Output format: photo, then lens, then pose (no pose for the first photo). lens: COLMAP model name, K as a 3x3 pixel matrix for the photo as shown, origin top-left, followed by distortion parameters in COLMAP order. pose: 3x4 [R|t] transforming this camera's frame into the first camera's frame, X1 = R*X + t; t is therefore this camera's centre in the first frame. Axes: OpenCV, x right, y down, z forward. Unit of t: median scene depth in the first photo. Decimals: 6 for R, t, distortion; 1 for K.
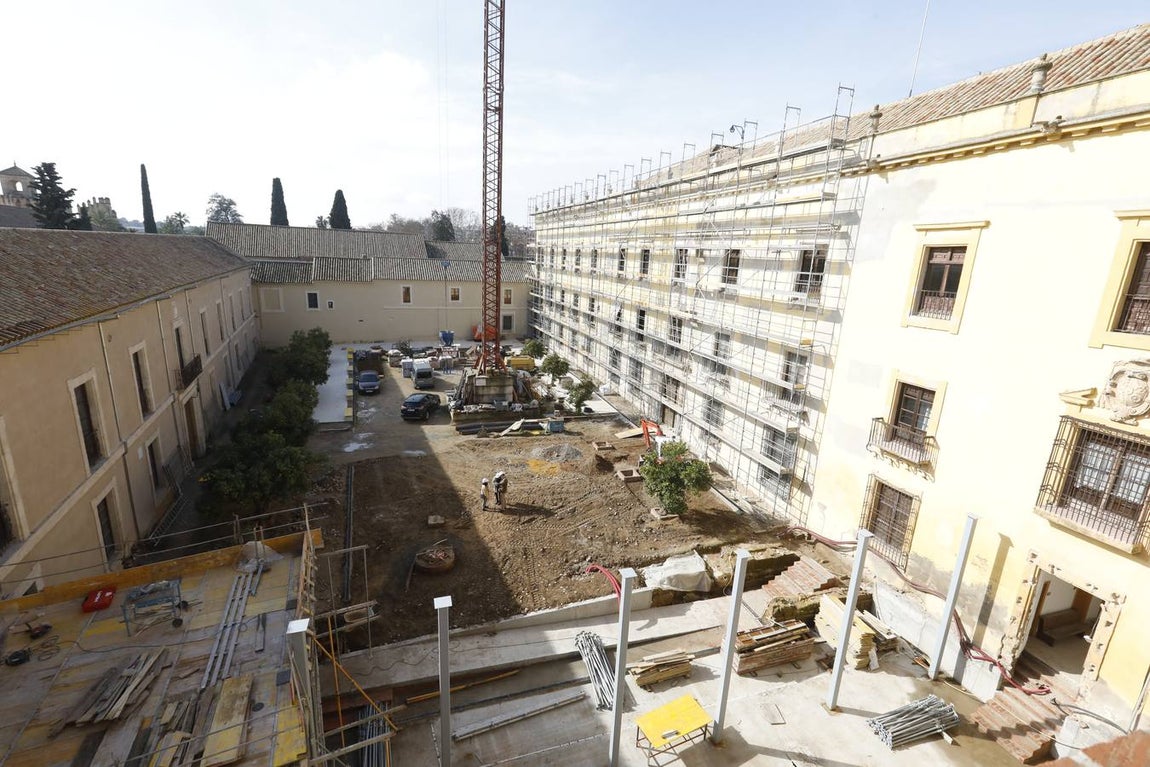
lens RADIAL K [[521.4, 0, 565.5], [0, 521.4, 387.4], [0, 0, 1]] dist [0.003280, 0.001183]
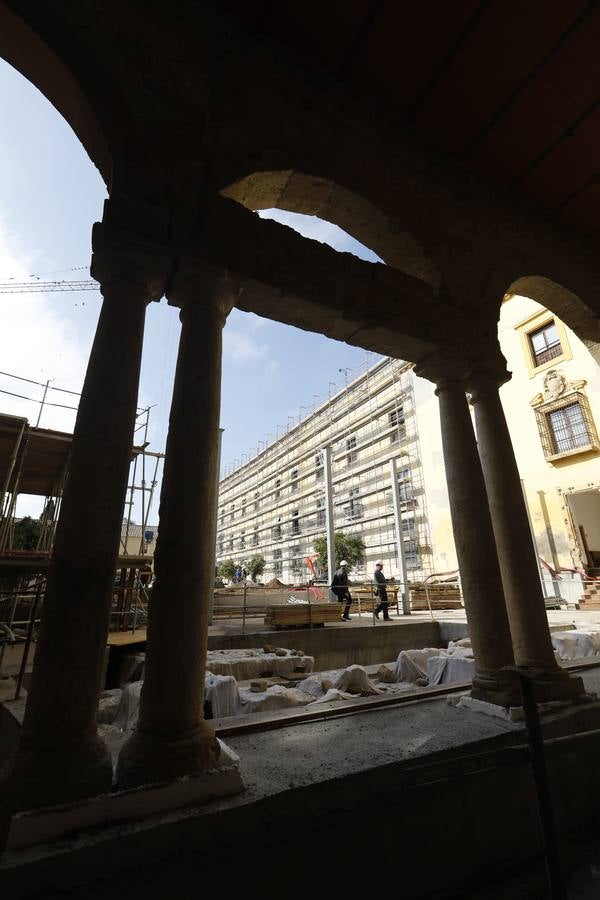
lens RADIAL K [[400.1, 0, 299.9], [0, 400.1, 446.0], [0, 0, 1]] dist [-0.003157, 0.002600]
pose [[0.982478, 0.008382, 0.186187, -0.081692], [0.097129, 0.829577, -0.549879, 0.513154], [-0.159066, 0.558329, 0.814228, 0.025564]]
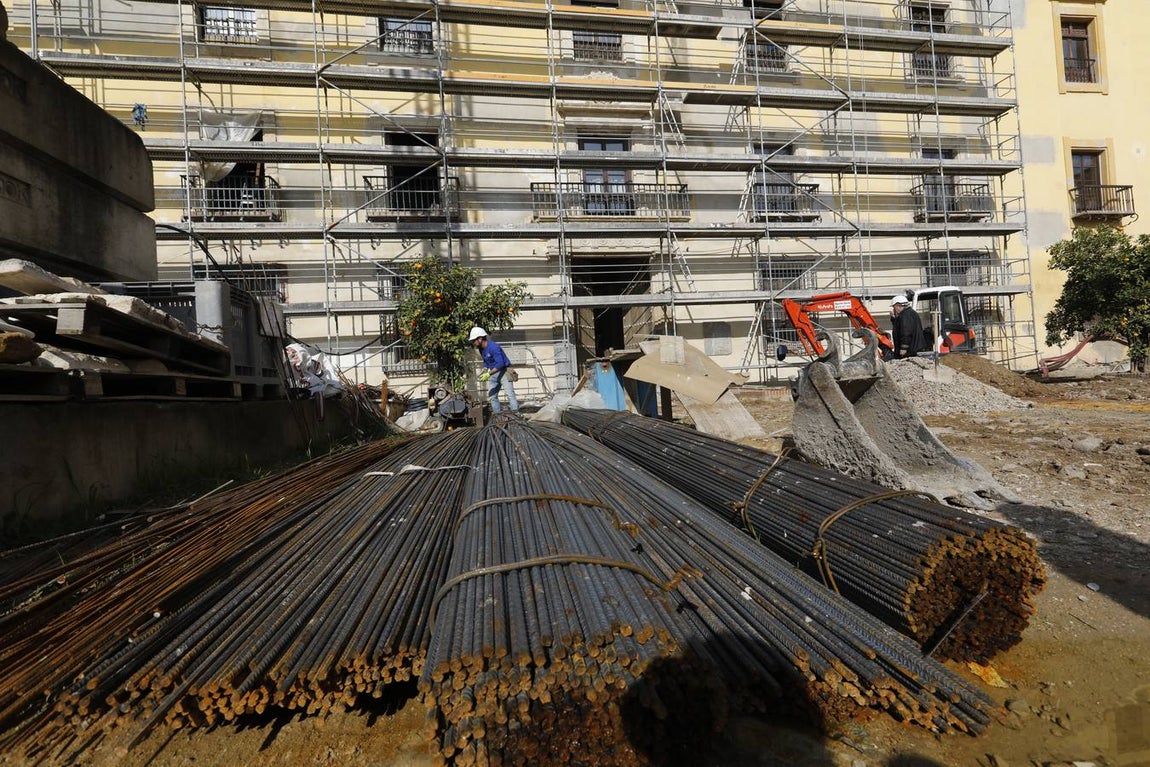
lens RADIAL K [[511.3, 0, 582.7], [0, 511.3, 383.0], [0, 0, 1]] dist [-0.003157, 0.002600]
pose [[0.125490, -0.040430, 0.991271, -0.331953], [0.304592, 0.952483, 0.000288, 0.095986], [-0.944180, 0.301897, 0.131841, 1.492473]]
